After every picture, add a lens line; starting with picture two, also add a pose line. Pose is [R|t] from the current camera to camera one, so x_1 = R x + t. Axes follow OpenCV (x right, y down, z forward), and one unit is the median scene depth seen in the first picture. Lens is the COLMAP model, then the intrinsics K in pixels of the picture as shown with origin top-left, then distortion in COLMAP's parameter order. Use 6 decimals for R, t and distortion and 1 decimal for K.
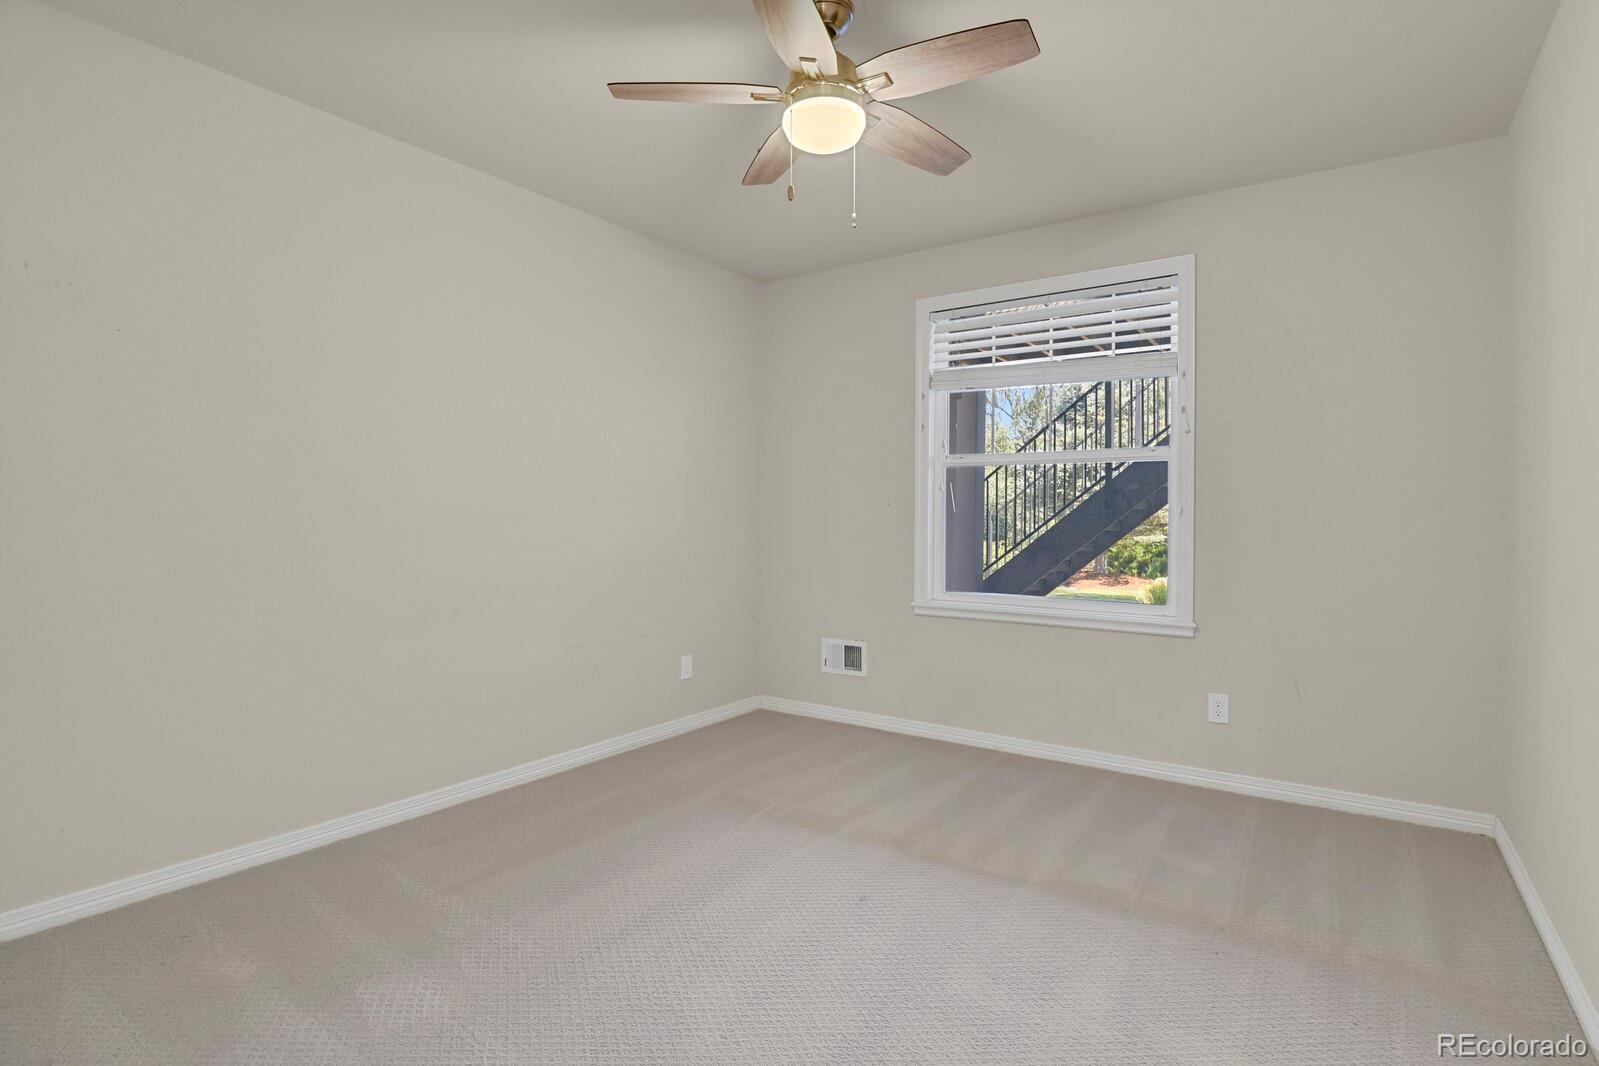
lens RADIAL K [[785.1, 0, 797.7], [0, 785.1, 527.1], [0, 0, 1]] dist [-0.018101, -0.000356]
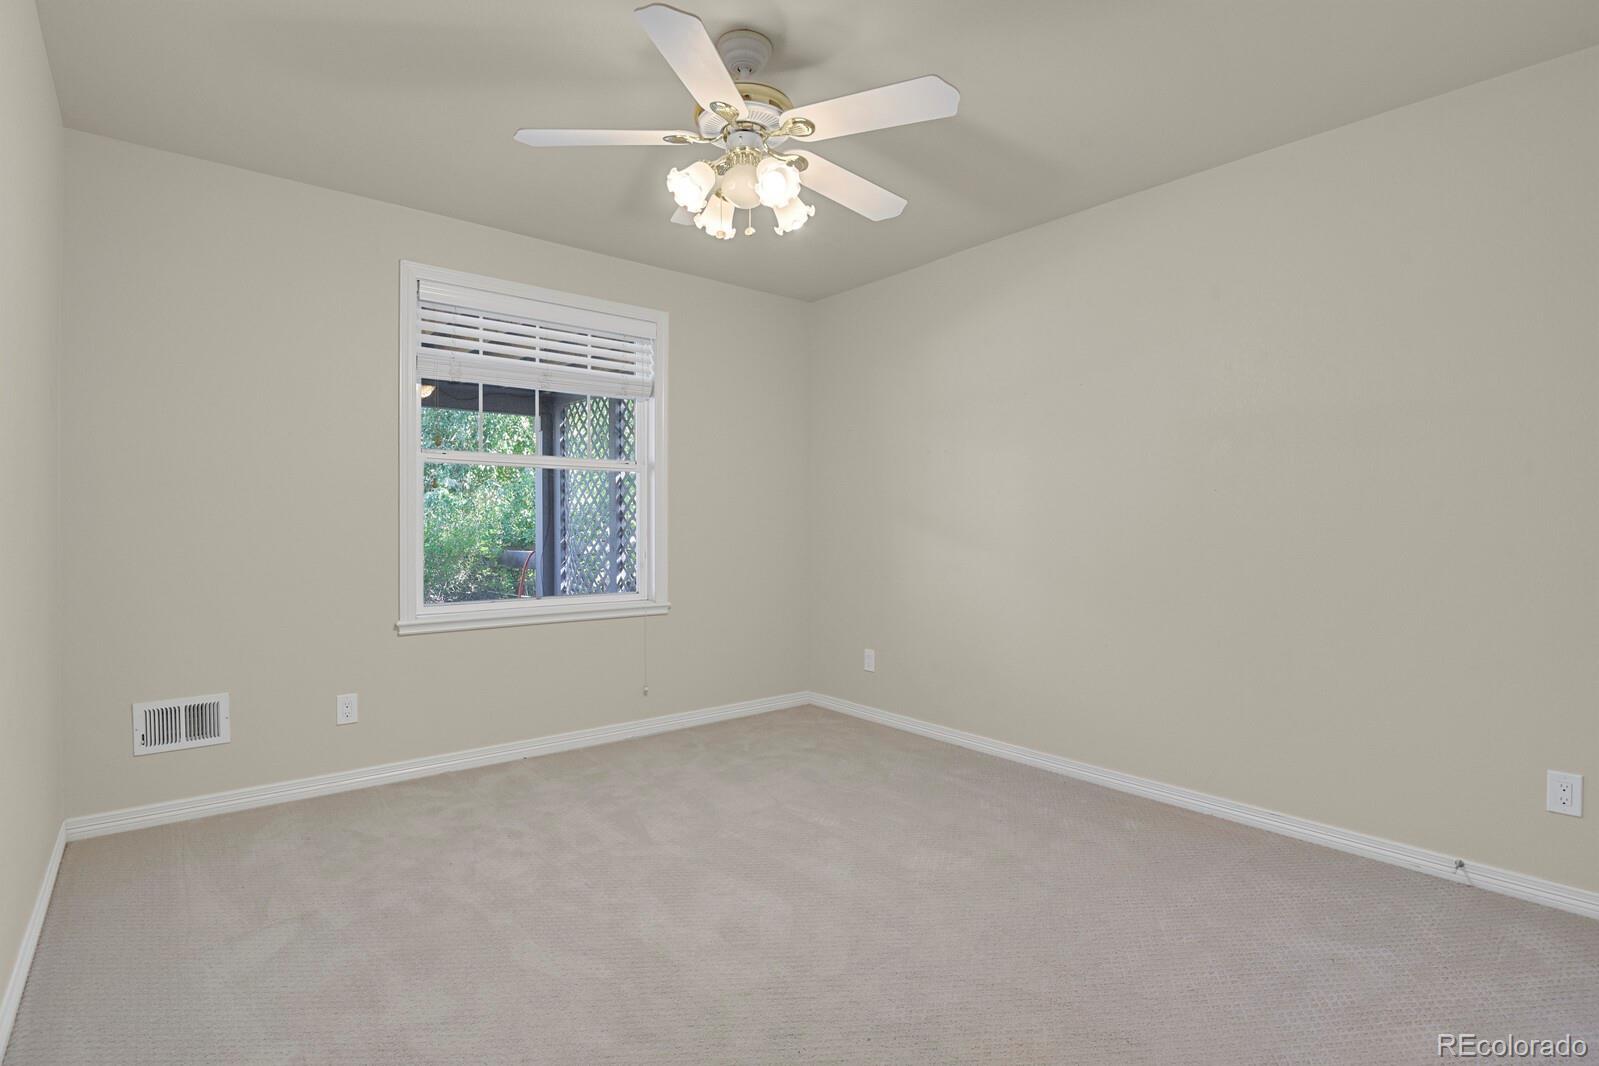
lens RADIAL K [[785.1, 0, 799.5], [0, 785.1, 533.4], [0, 0, 1]] dist [-0.018101, -0.000356]
pose [[0.263560, -0.019418, 0.964447, -0.545225], [0.008687, 0.999805, 0.017756, -0.008967], [-0.964604, 0.003699, 0.263677, 0.369599]]
